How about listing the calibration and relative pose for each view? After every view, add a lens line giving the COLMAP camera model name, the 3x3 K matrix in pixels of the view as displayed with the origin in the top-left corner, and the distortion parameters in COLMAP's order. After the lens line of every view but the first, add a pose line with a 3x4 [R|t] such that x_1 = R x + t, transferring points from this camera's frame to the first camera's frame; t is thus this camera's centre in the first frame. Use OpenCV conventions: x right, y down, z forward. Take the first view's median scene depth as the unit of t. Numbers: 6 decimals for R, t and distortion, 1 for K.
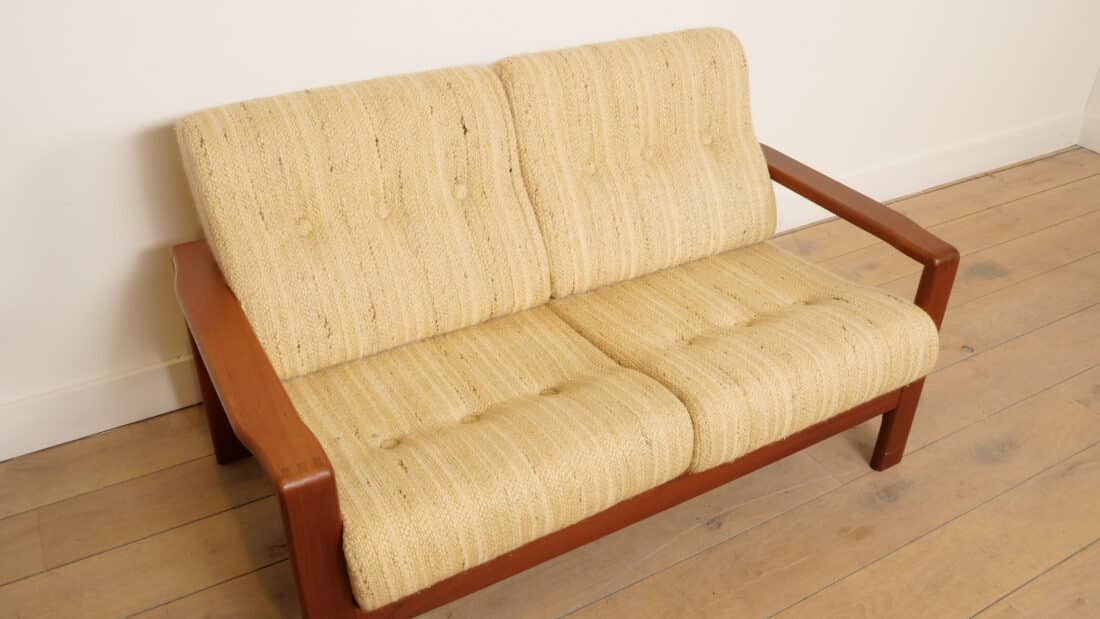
lens RADIAL K [[947.6, 0, 551.9], [0, 947.6, 311.6], [0, 0, 1]] dist [-0.024725, 0.000495]
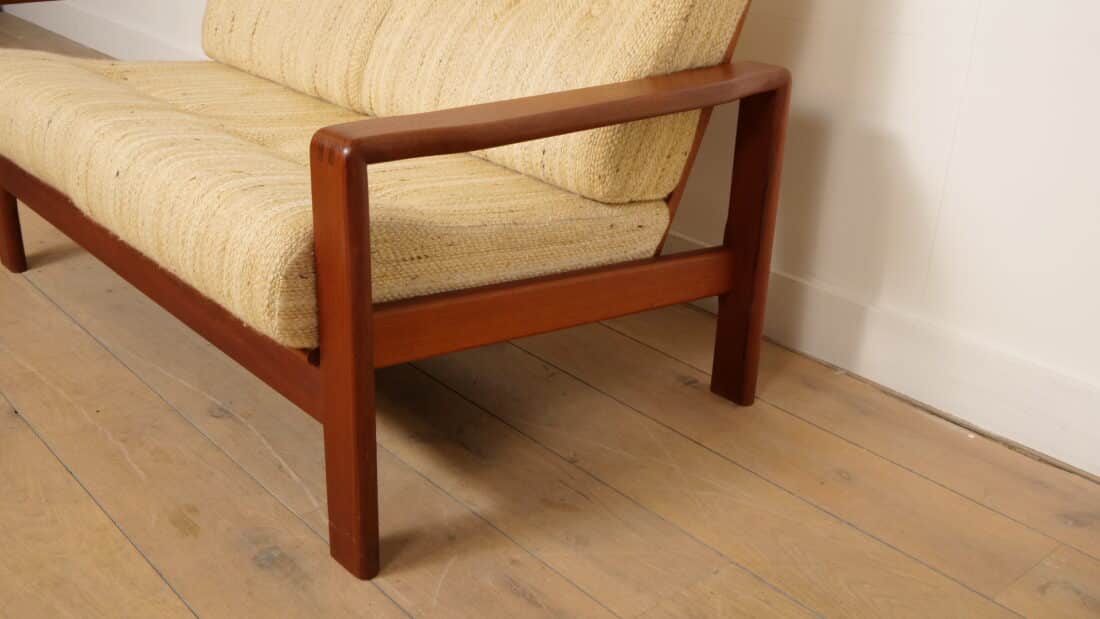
lens RADIAL K [[1107.9, 0, 549.6], [0, 1107.9, 318.2], [0, 0, 1]] dist [-0.009349, 0.000000]
pose [[0.190597, 0.382854, -0.903933, 0.987699], [-0.559215, 0.799145, 0.220559, -0.174680], [0.806816, 0.463455, 0.366412, 0.861123]]
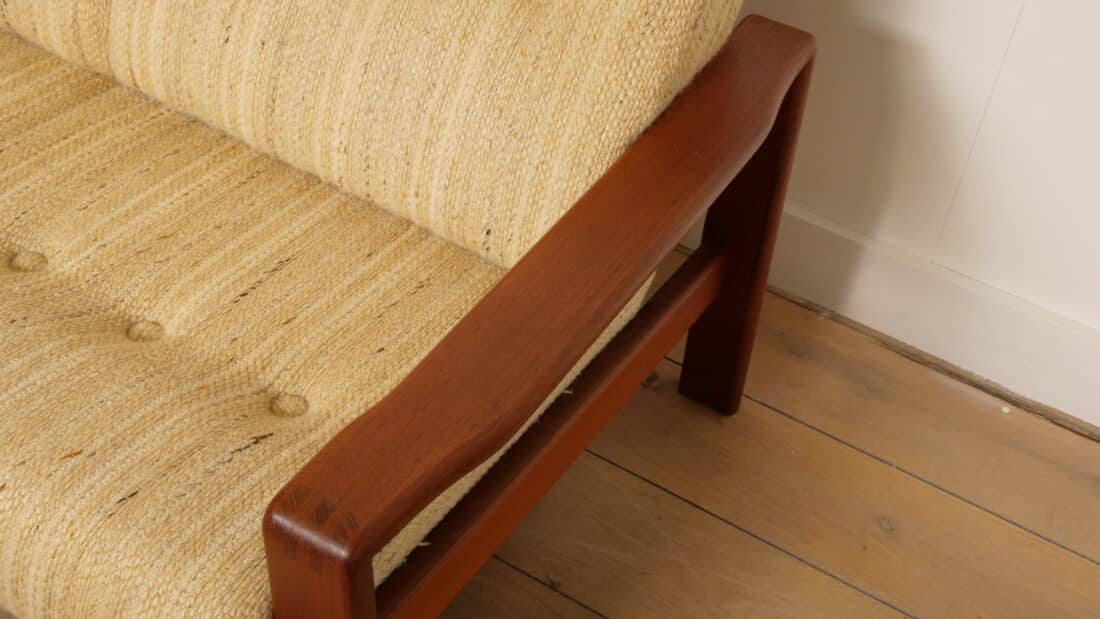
lens RADIAL K [[1390.3, 0, 549.9], [0, 1390.3, 300.3], [0, 0, 1]] dist [0.029608, 0.000000]
pose [[0.464624, 0.618116, -0.634079, 0.673955], [-0.519928, 0.770064, 0.369698, -0.326305], [0.716798, 0.157905, 0.679166, 0.672015]]
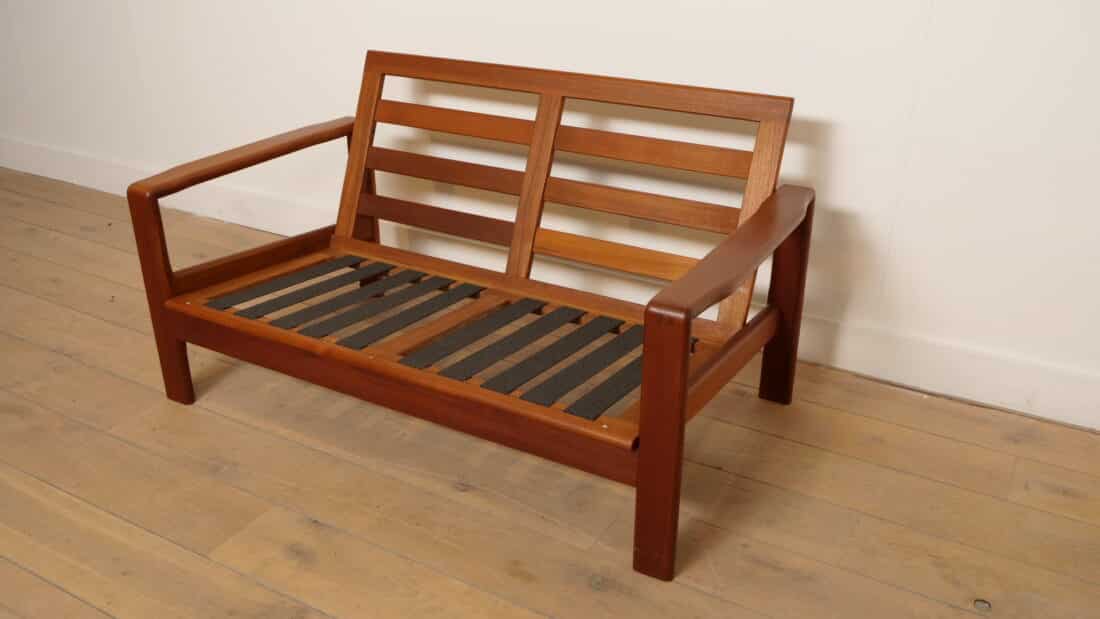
lens RADIAL K [[947.6, 0, 553.2], [0, 947.6, 316.9], [0, 0, 1]] dist [-0.024725, 0.000495]
pose [[0.495959, 0.355041, -0.792446, 0.963320], [-0.464071, 0.879708, 0.103694, -0.086455], [0.733937, 0.316323, 0.601063, 0.405750]]
